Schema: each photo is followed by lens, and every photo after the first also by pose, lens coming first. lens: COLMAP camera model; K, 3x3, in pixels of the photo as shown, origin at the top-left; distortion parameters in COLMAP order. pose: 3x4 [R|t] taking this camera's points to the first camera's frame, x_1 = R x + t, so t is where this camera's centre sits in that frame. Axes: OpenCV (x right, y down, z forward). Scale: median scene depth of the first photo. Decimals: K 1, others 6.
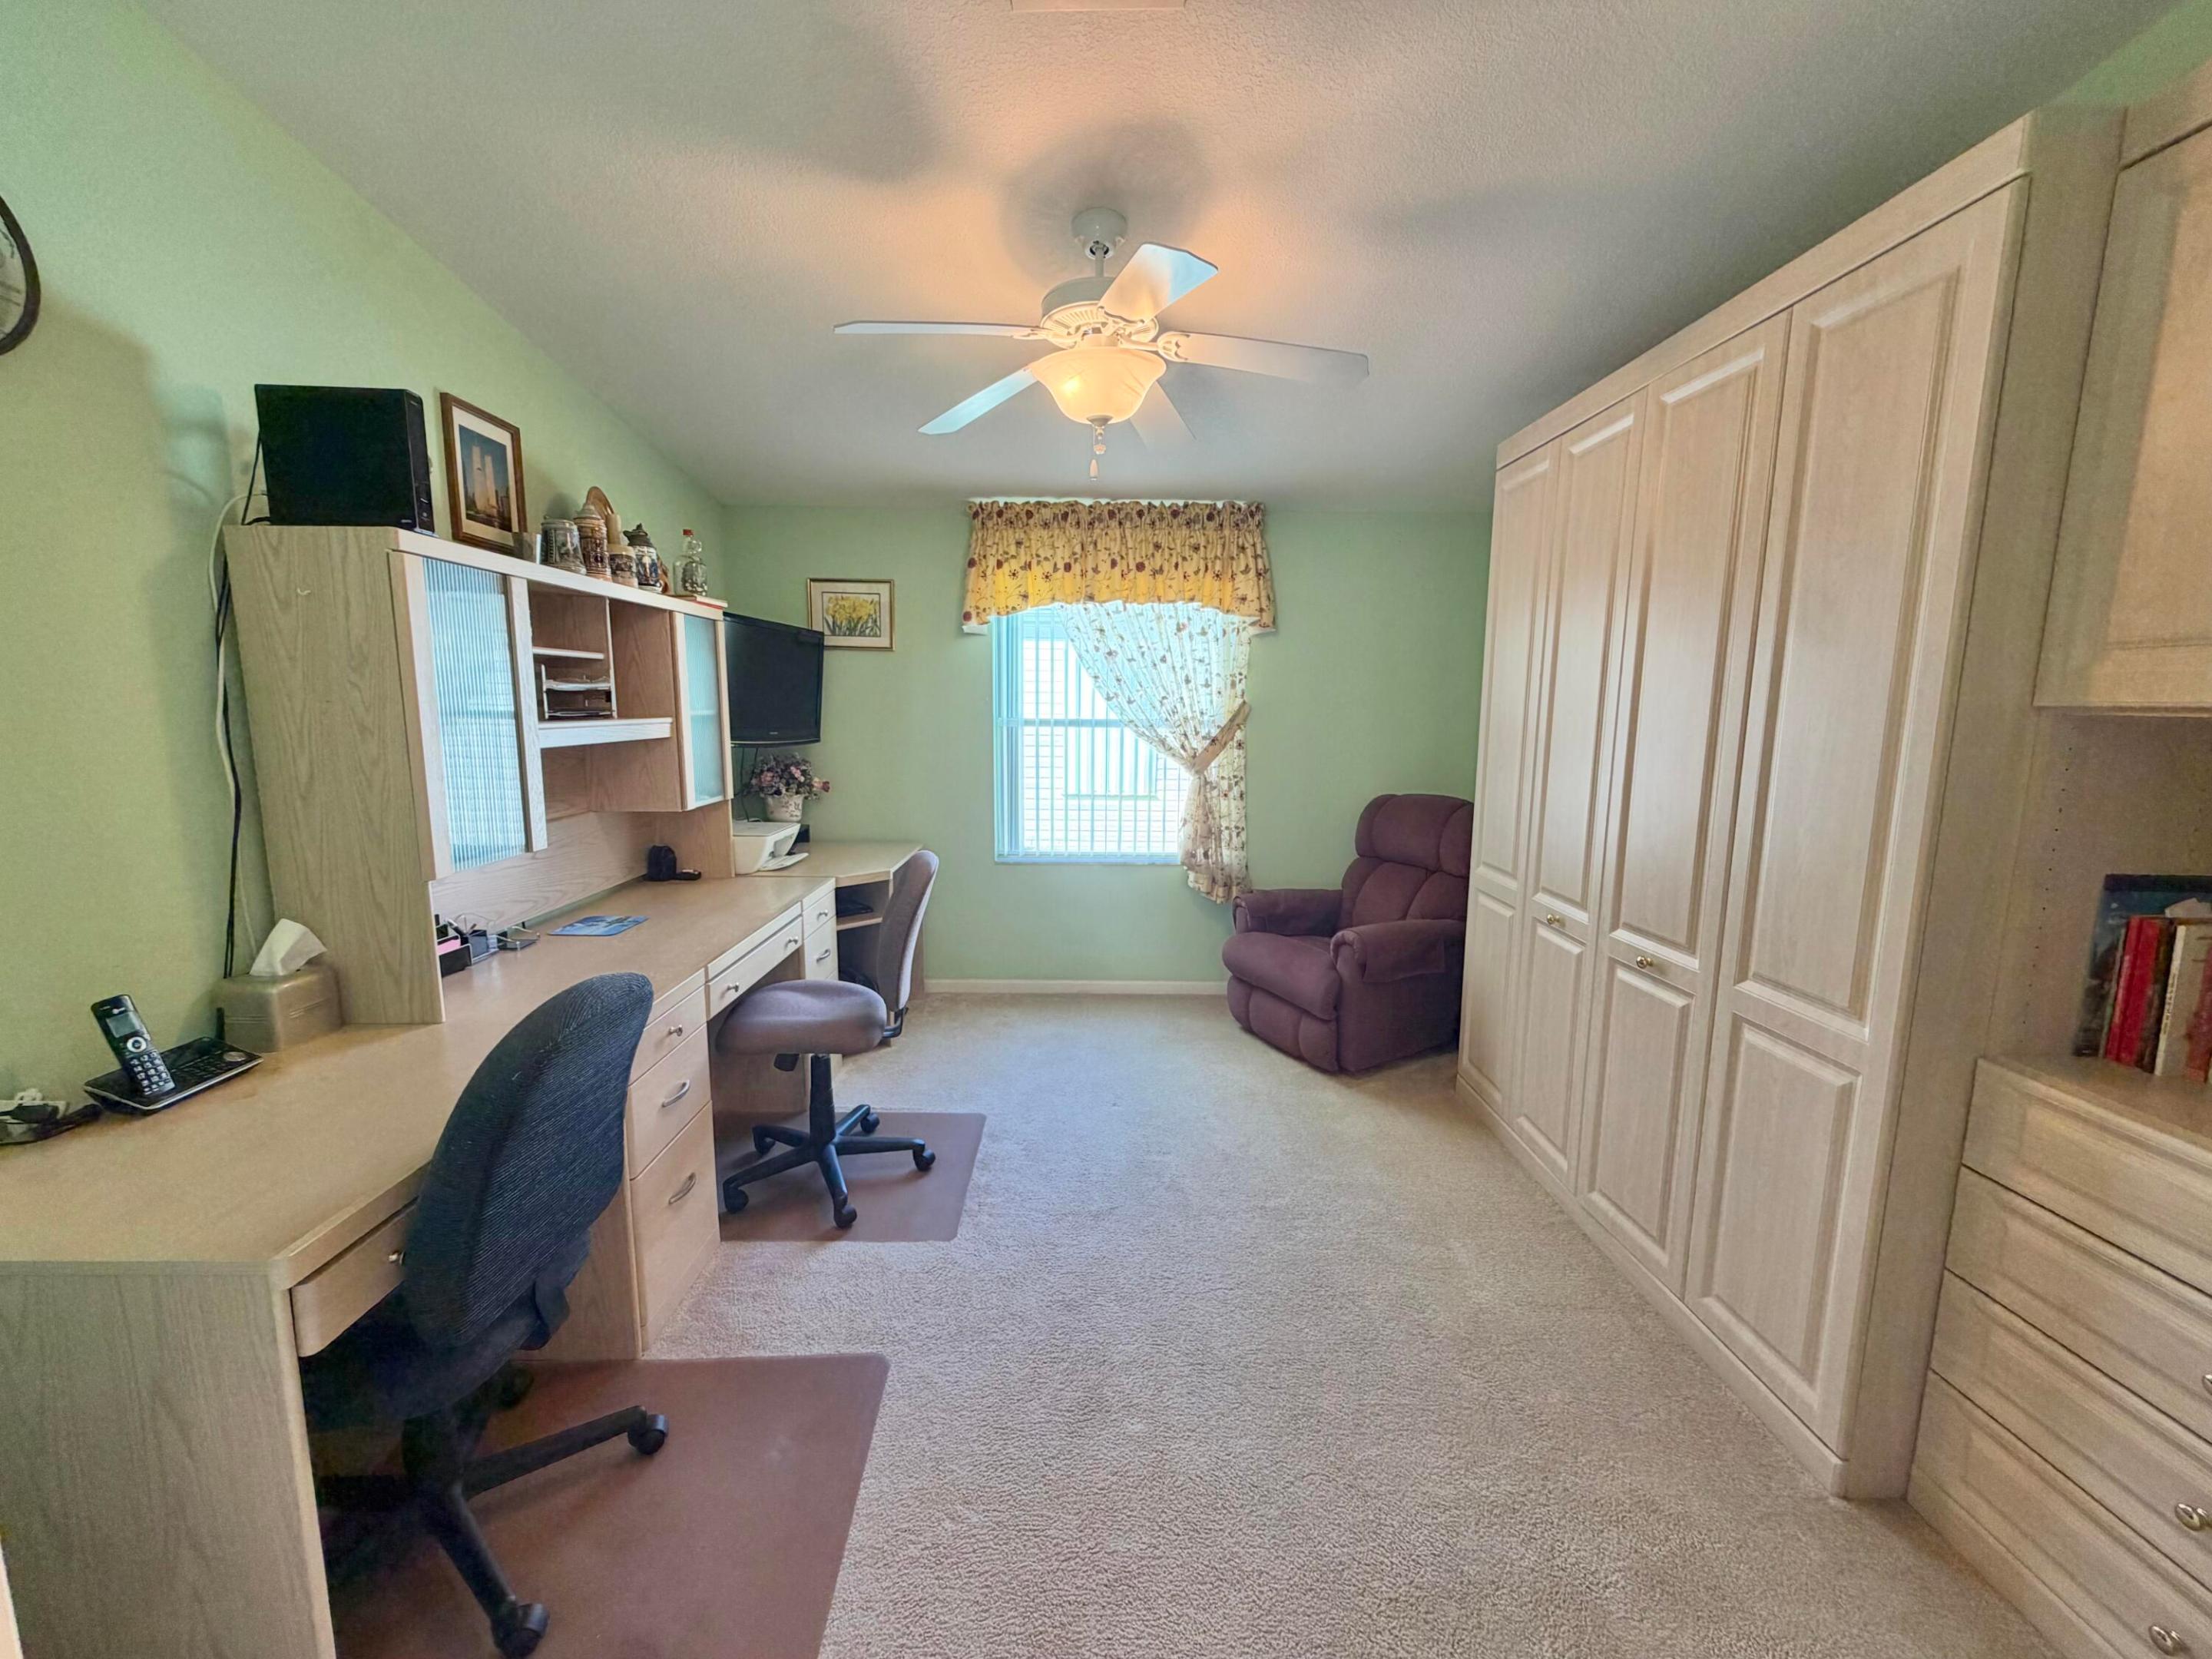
lens RADIAL K [[882.2, 0, 1100.3], [0, 882.2, 823.9], [0, 0, 1]] dist [-0.000473, 0.000118]
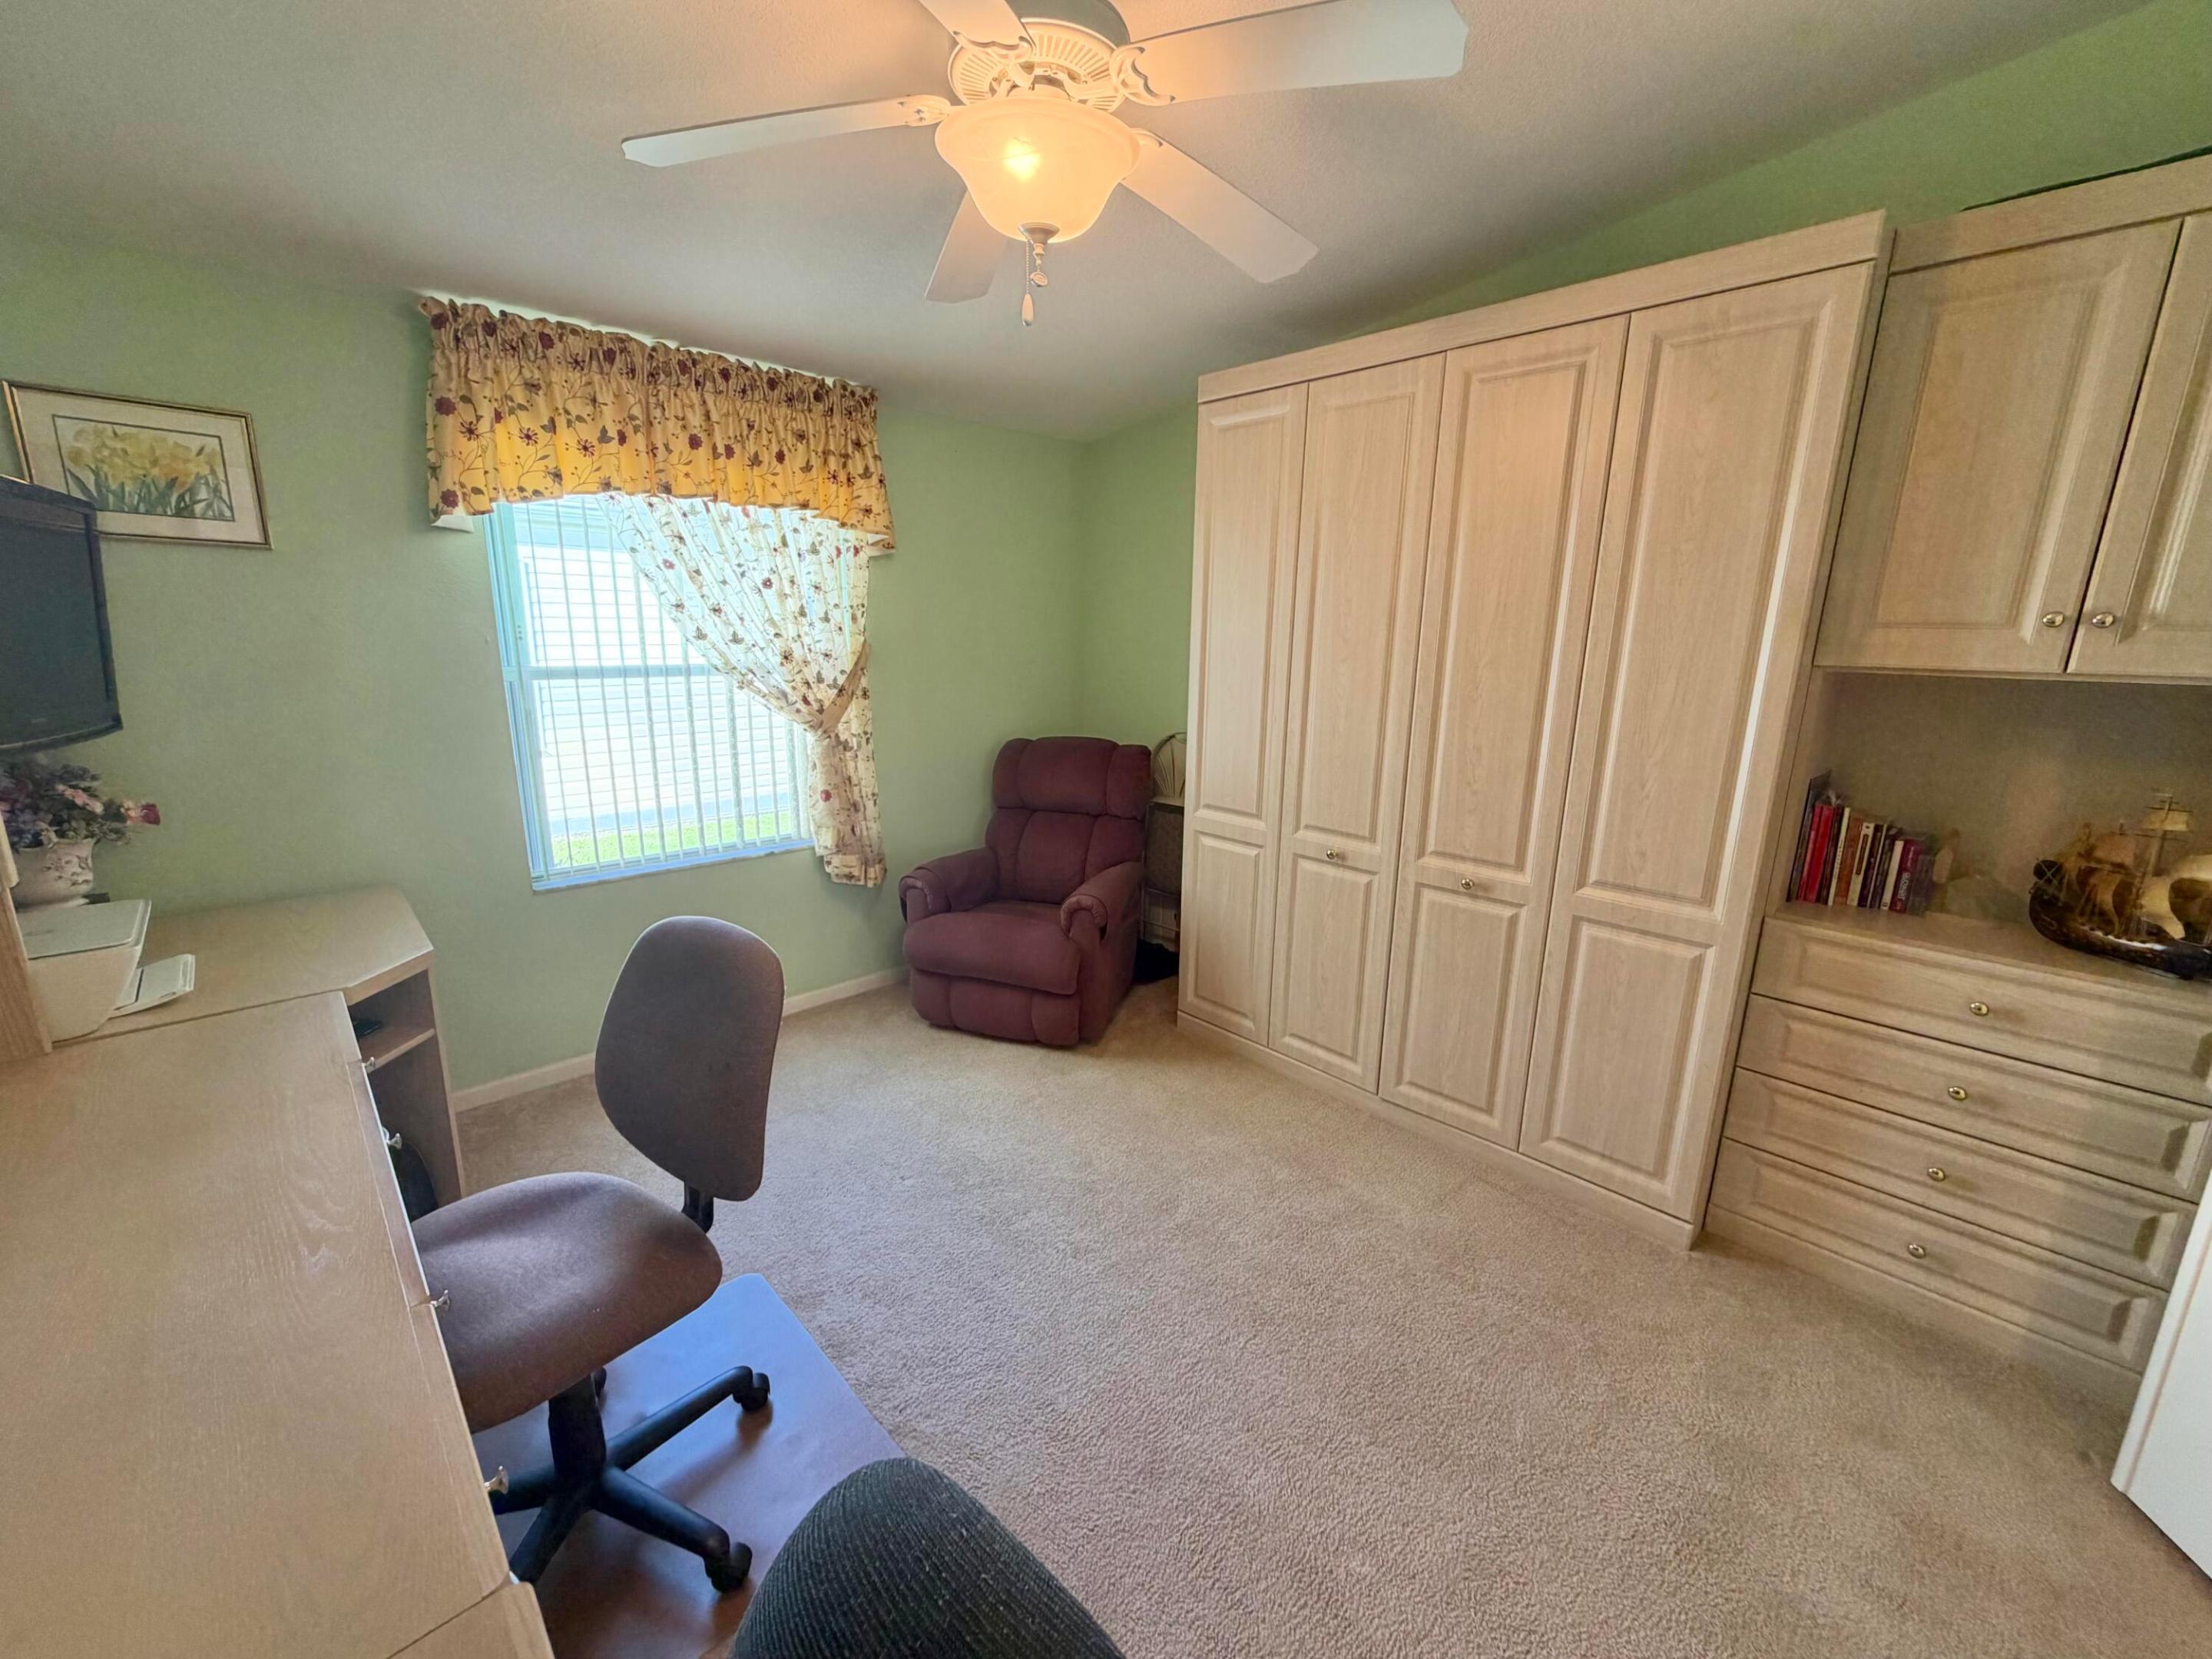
lens RADIAL K [[882.2, 0, 1113.9], [0, 882.2, 825.9], [0, 0, 1]] dist [-0.000473, 0.000118]
pose [[0.730512, -0.146888, 0.666915, -0.253328], [0.085798, 0.988596, 0.123759, -0.052726], [-0.677489, -0.033188, 0.734784, 0.253389]]
